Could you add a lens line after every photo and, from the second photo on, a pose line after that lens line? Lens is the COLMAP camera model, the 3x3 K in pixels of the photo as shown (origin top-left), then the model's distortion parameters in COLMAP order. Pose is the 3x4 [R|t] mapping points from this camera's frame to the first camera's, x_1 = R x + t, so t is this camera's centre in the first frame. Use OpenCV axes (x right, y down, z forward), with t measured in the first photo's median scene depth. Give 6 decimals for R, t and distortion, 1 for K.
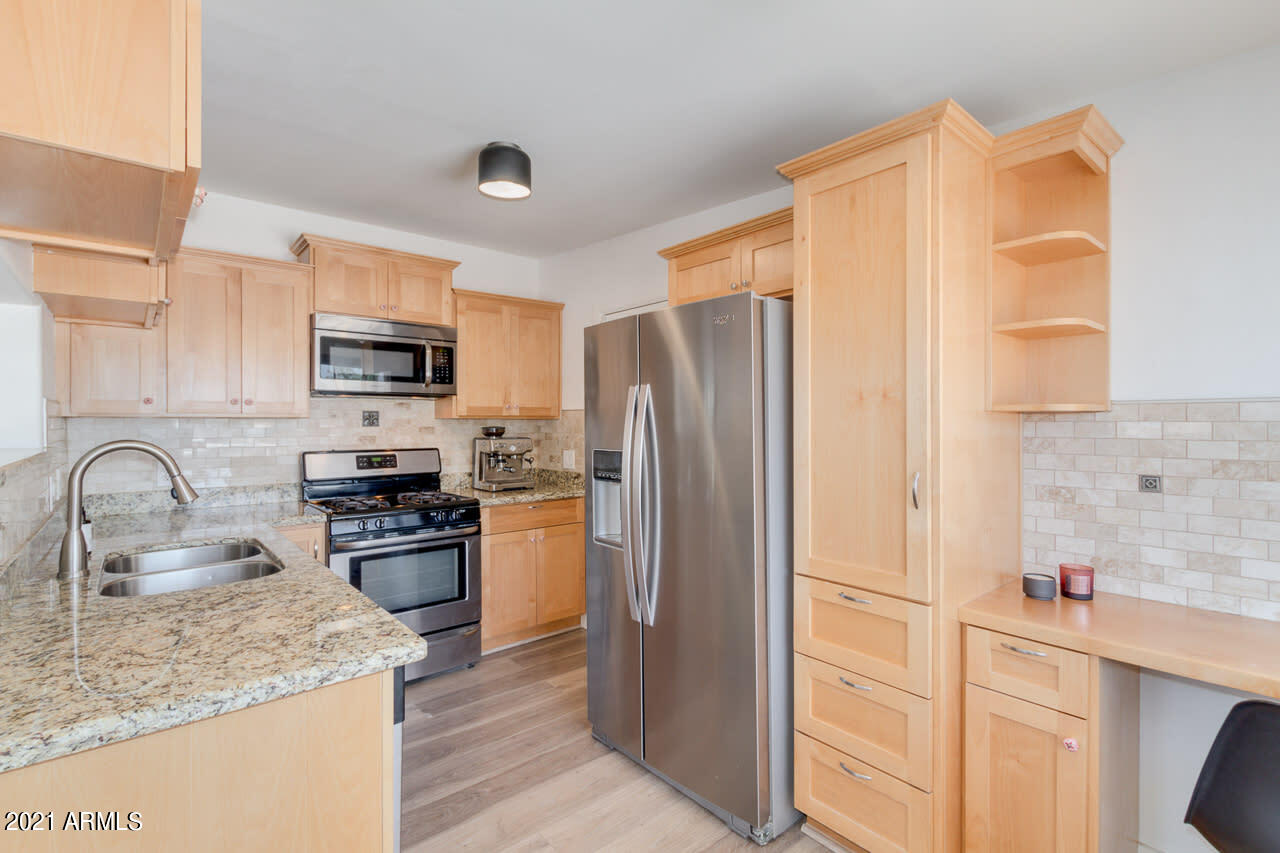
lens RADIAL K [[586.5, 0, 644.6], [0, 586.5, 423.5], [0, 0, 1]] dist [0.007066, -0.001241]
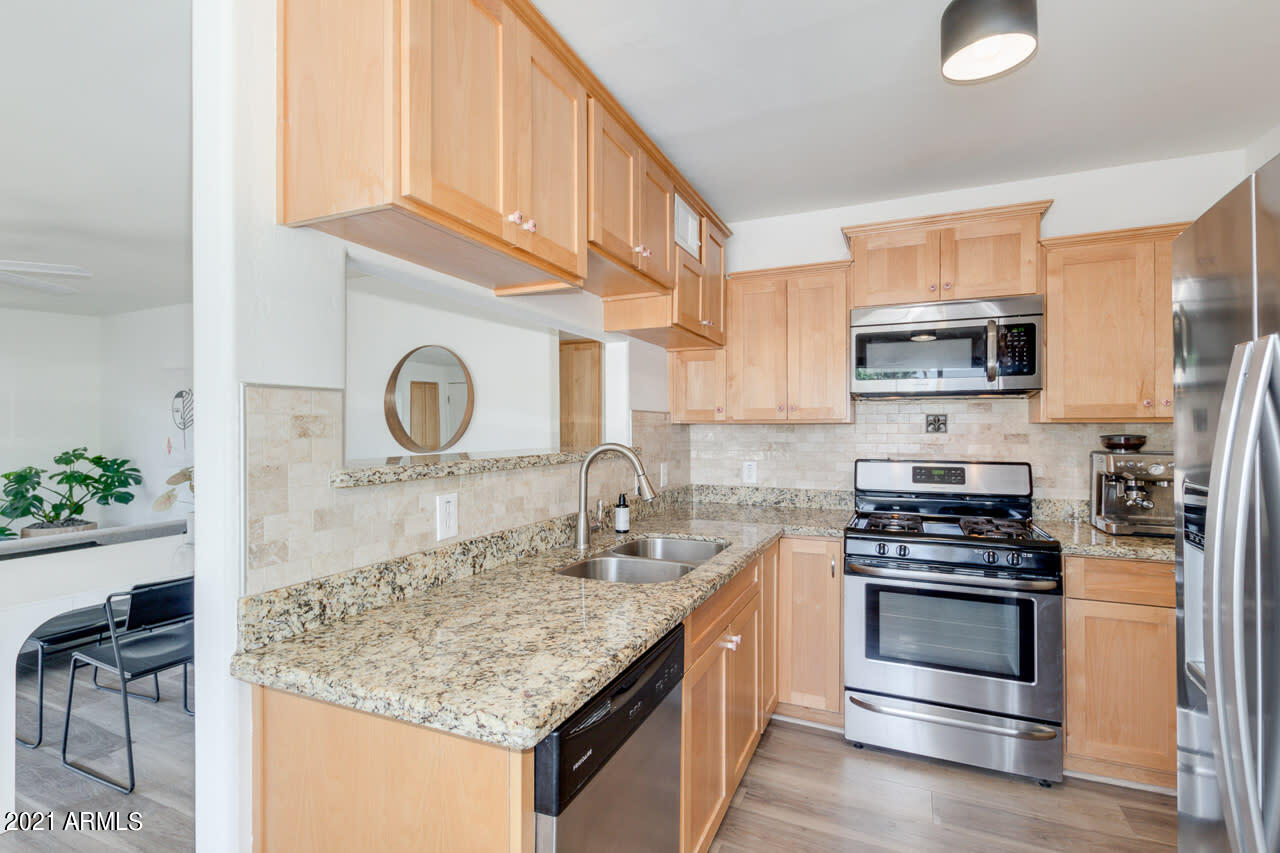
lens RADIAL K [[586.5, 0, 641.8], [0, 586.5, 428.0], [0, 0, 1]] dist [0.007066, -0.001241]
pose [[0.431241, 0.000569, -0.902236, 0.122897], [-0.001760, 0.999998, -0.000210, -0.001095], [0.902235, 0.001678, 0.431242, 0.283881]]
